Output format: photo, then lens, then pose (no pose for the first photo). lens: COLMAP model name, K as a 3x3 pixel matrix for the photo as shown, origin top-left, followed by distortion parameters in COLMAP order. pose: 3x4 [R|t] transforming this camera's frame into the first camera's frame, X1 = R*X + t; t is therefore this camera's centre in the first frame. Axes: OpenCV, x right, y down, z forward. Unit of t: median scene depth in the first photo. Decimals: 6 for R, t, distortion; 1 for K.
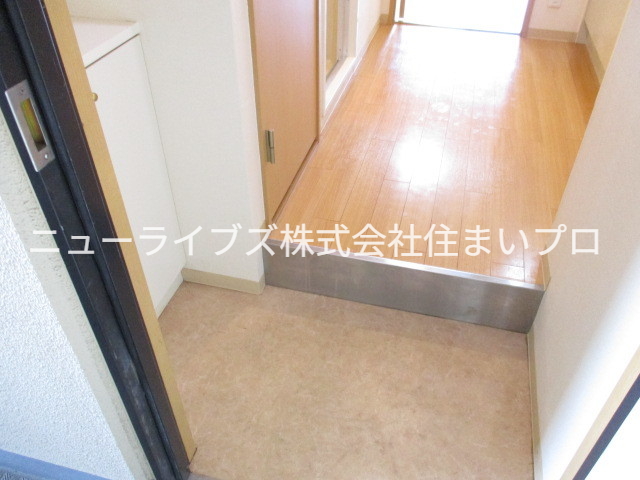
lens RADIAL K [[534.1, 0, 320.0], [0, 534.1, 240.0], [0, 0, 1]] dist [0.002749, 0.003202]
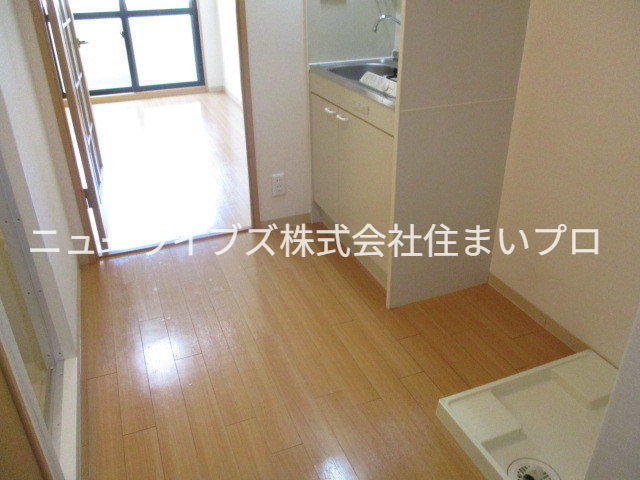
lens RADIAL K [[534.1, 0, 320.0], [0, 534.1, 240.0], [0, 0, 1]] dist [0.002749, 0.003202]
pose [[0.802368, -0.292828, 0.520056, 0.005342], [0.400962, 0.909909, -0.106281, -0.245043], [-0.442081, 0.293799, 0.847494, 0.234037]]
